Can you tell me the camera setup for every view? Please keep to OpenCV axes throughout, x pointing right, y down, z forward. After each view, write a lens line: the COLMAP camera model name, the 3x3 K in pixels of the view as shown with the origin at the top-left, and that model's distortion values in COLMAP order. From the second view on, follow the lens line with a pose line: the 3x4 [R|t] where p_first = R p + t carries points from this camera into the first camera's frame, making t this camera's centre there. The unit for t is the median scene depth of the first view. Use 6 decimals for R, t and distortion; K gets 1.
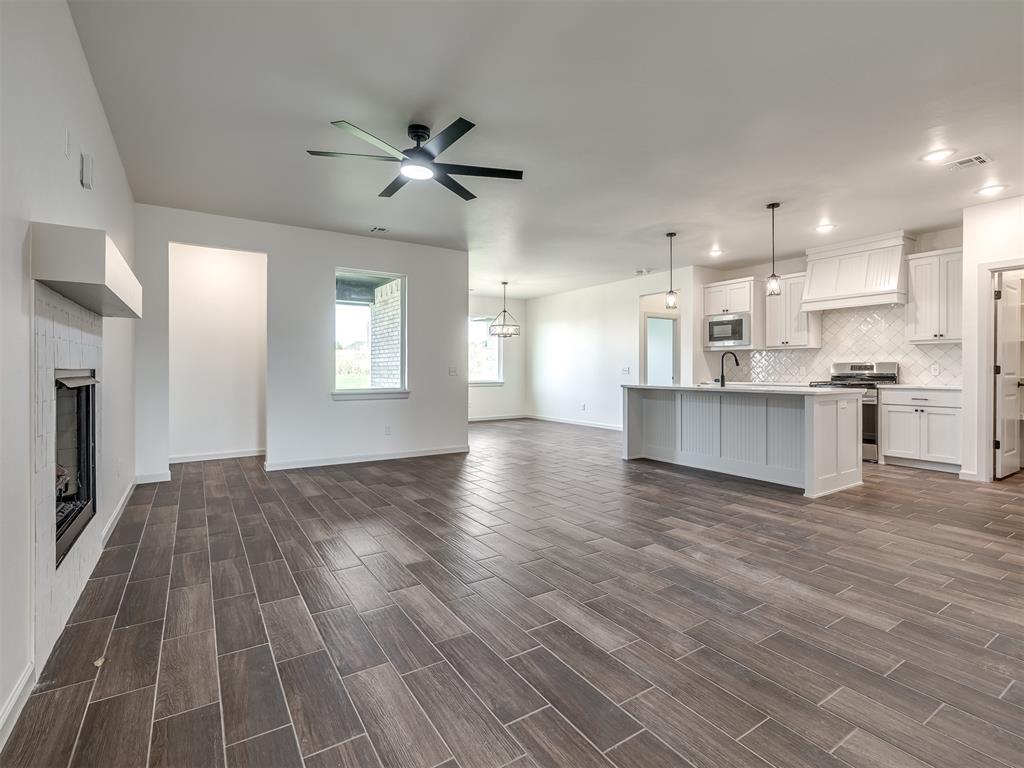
lens RADIAL K [[515.7, 0, 568.6], [0, 515.7, 372.0], [0, 0, 1]] dist [-0.013864, -0.003419]
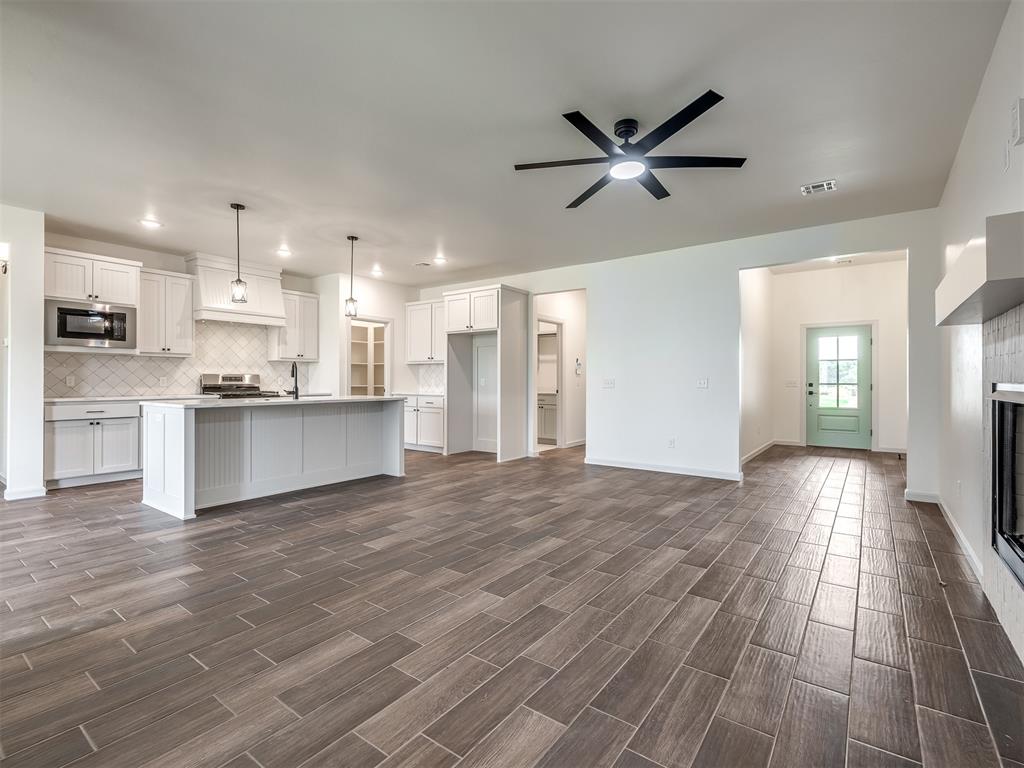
lens RADIAL K [[515.7, 0, 477.7], [0, 515.7, 384.5], [0, 0, 1]] dist [-0.013864, -0.003419]
pose [[-0.251976, -0.013942, 0.967633, -0.613227], [-0.001369, 0.999900, 0.014050, -0.011388], [-0.967733, 0.002216, -0.251970, 0.810534]]
